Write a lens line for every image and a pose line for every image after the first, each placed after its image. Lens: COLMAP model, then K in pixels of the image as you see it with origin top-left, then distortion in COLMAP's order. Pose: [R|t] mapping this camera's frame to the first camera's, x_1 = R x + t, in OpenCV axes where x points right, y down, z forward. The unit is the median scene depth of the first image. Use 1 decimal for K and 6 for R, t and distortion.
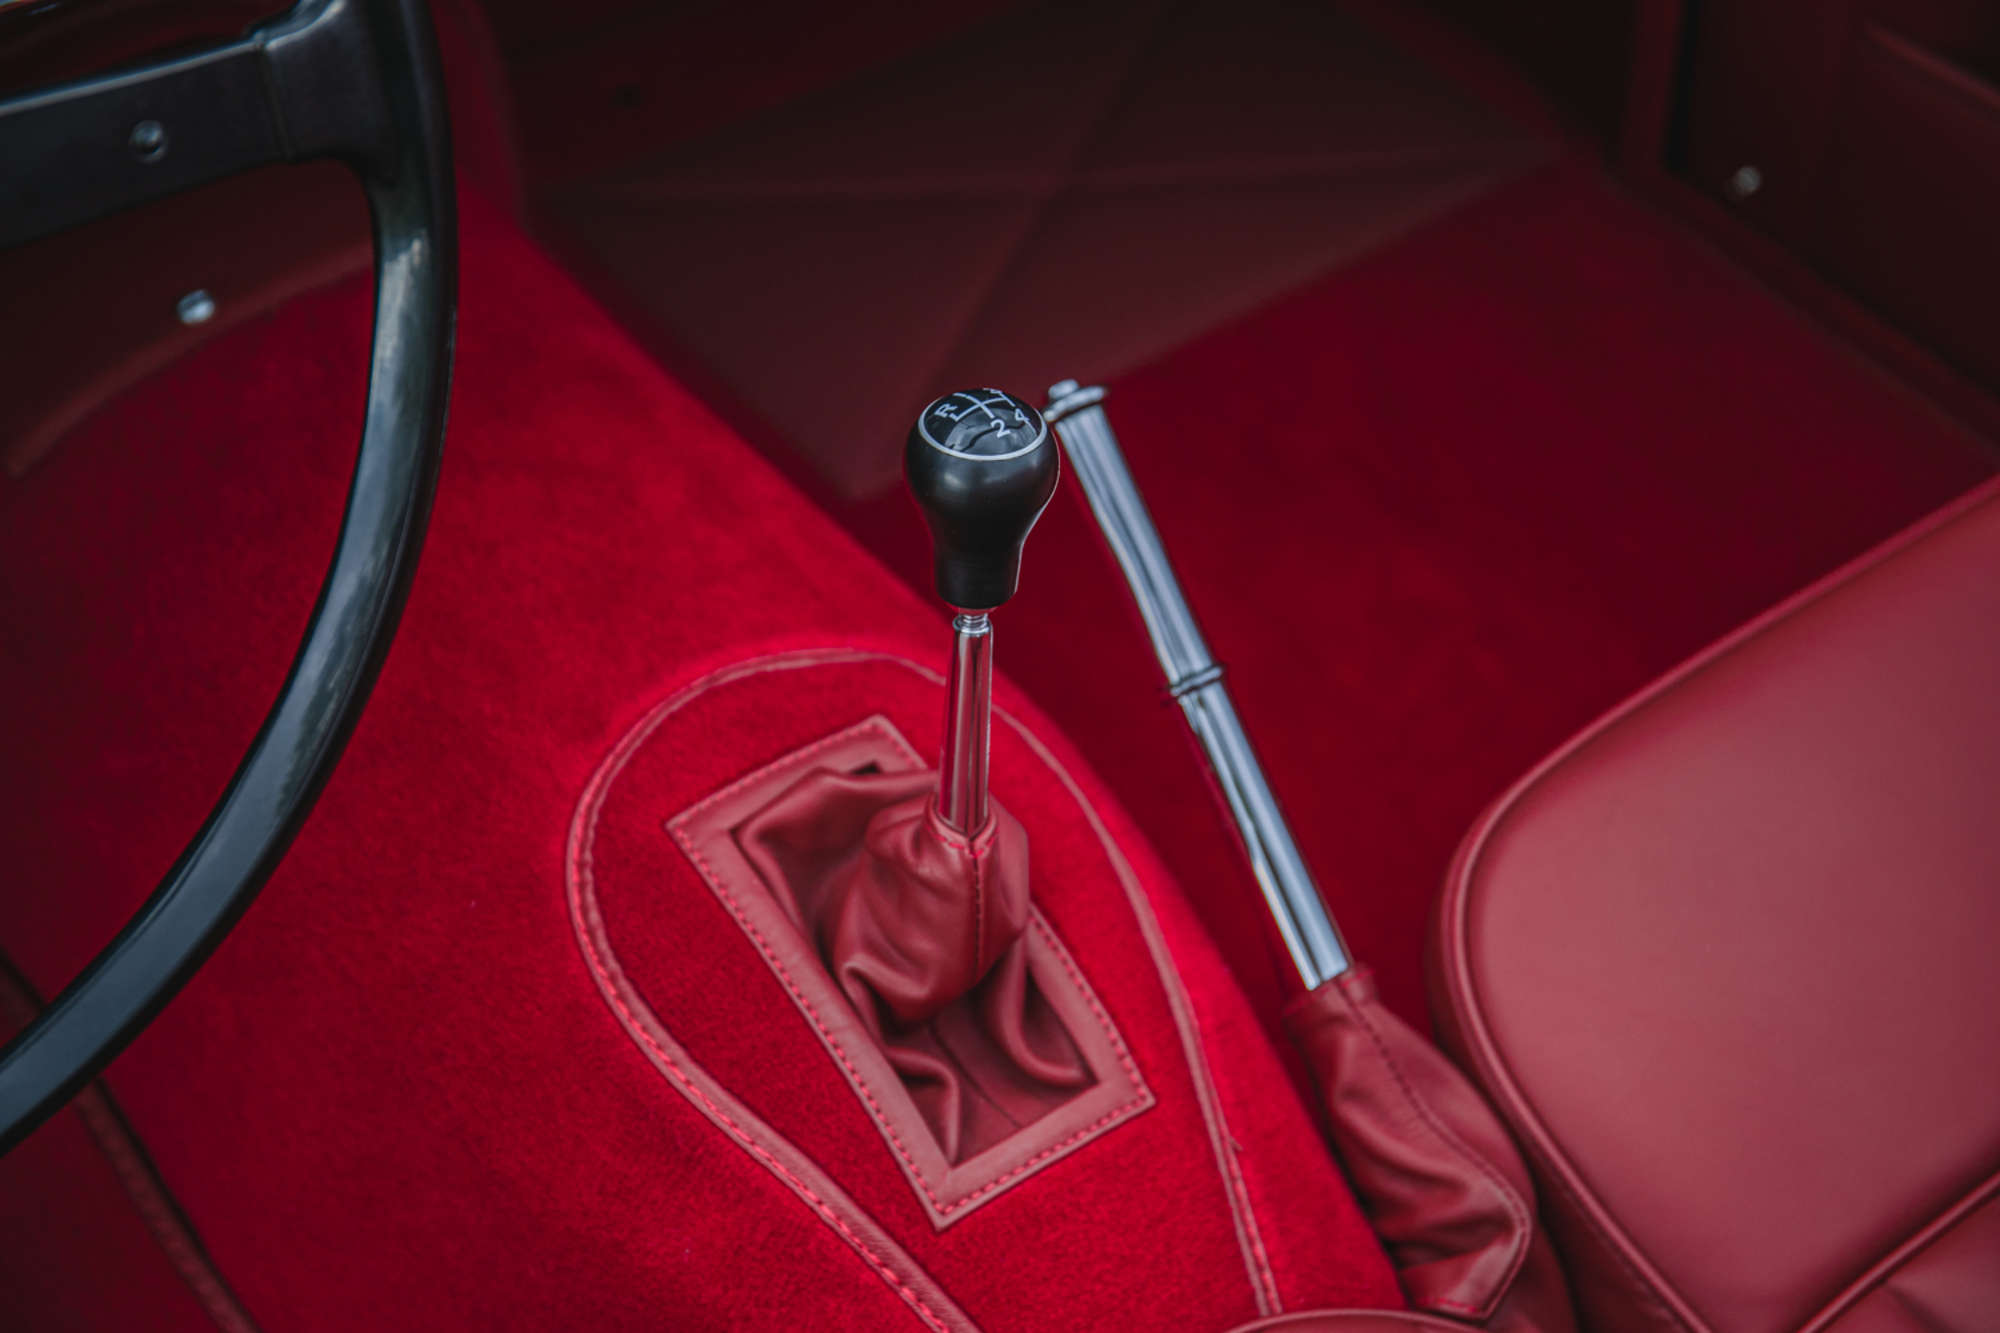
lens RADIAL K [[3658.2, 0, 1013.1], [0, 3658.2, 670.9], [0, 0, 1]] dist [0.083727, 0.000000]
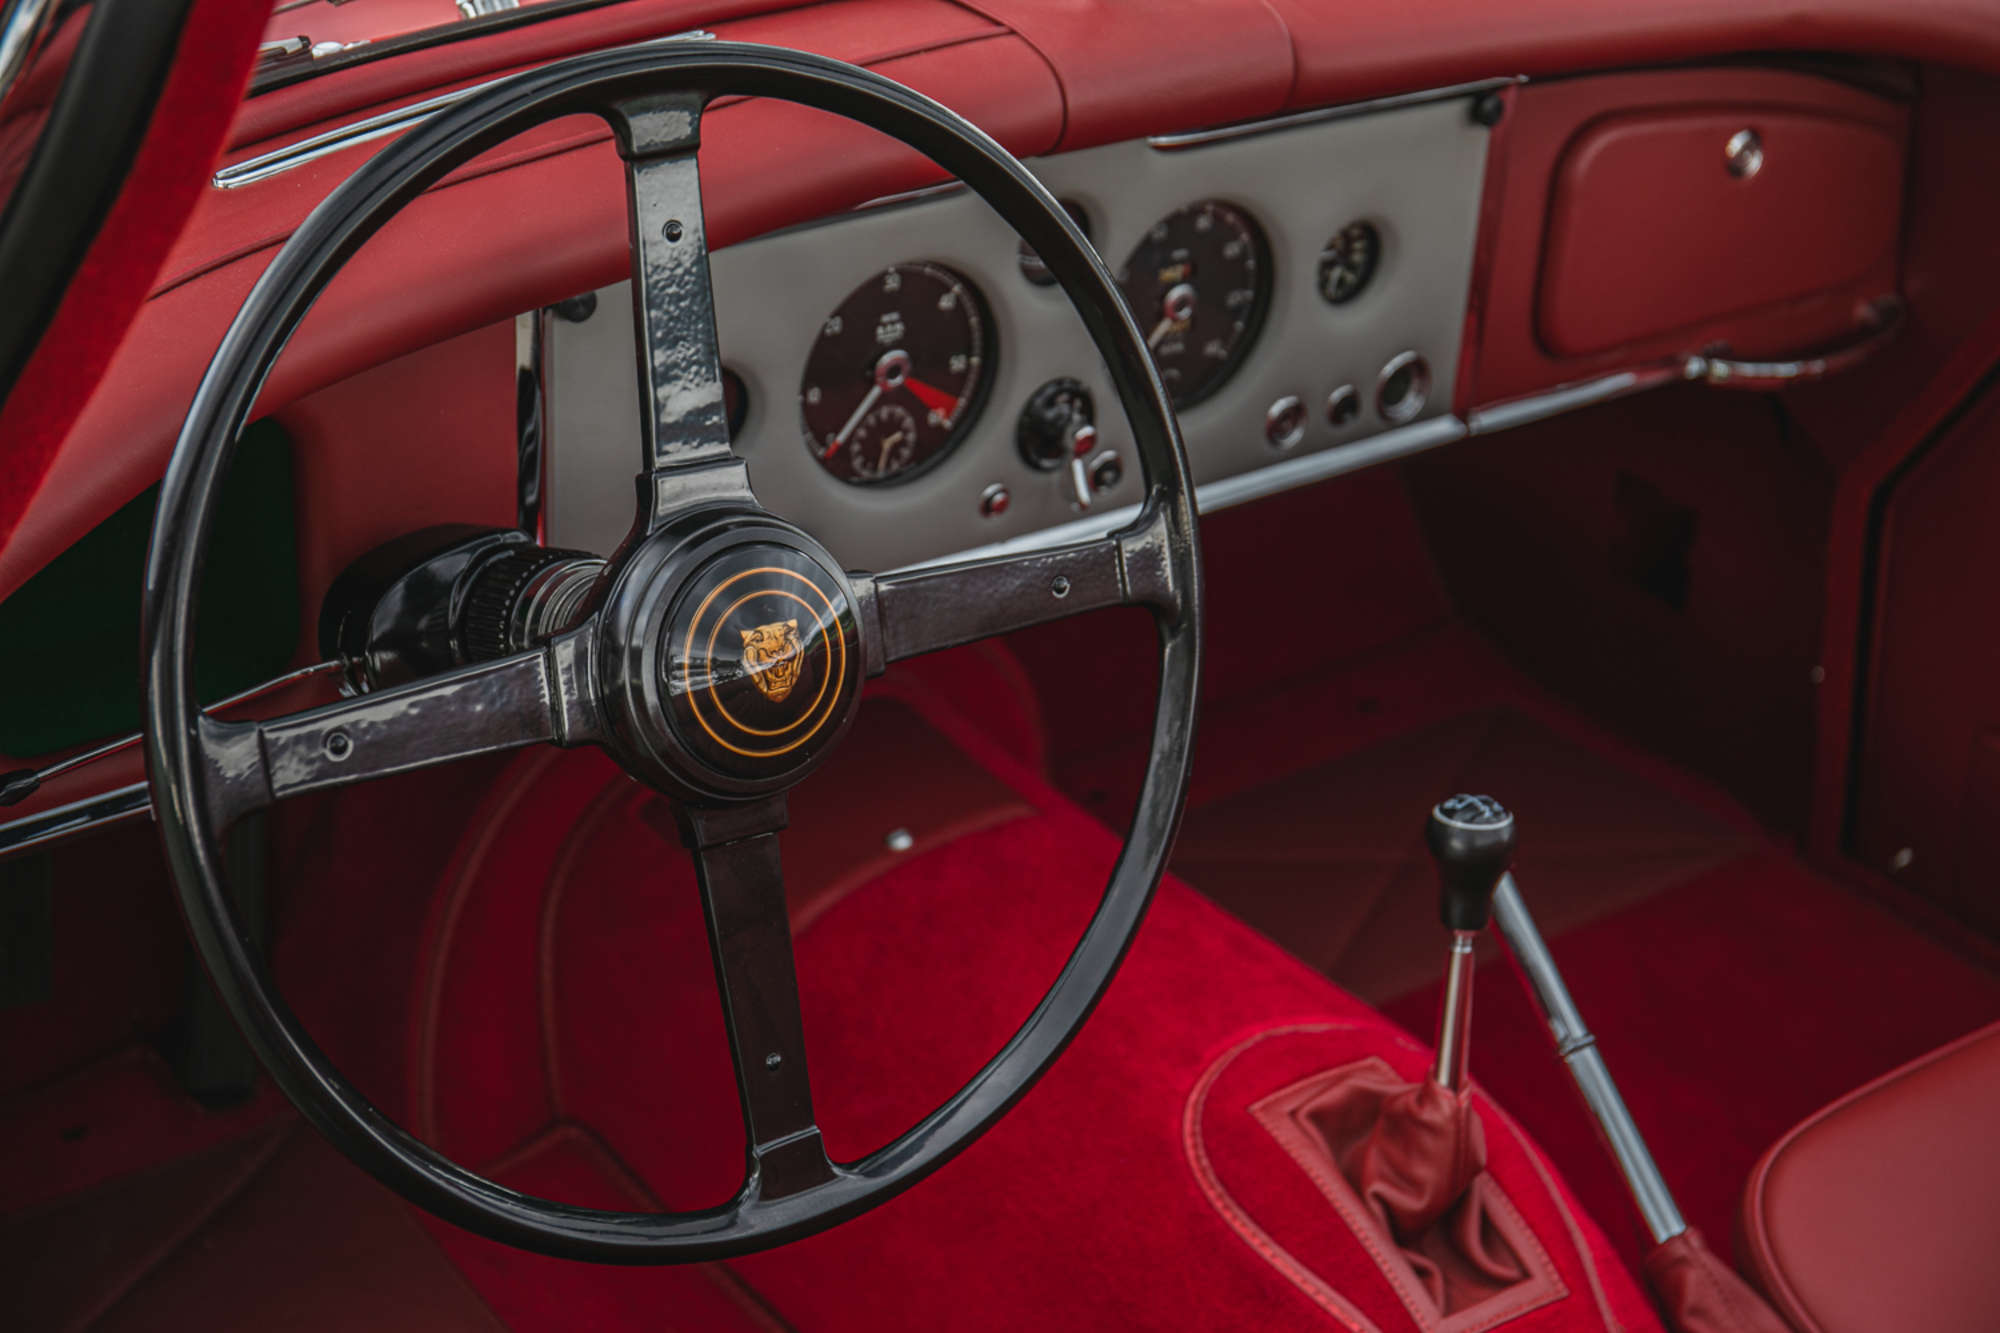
lens RADIAL K [[3577.9, 0, 990.9], [0, 3577.9, 672.4], [0, 0, 1]] dist [0.126318, 0.000000]
pose [[0.999350, 0.006825, -0.035401, -0.151548], [-0.016822, 0.956750, -0.290424, 0.311018], [0.031888, 0.290830, 0.956243, -0.526533]]
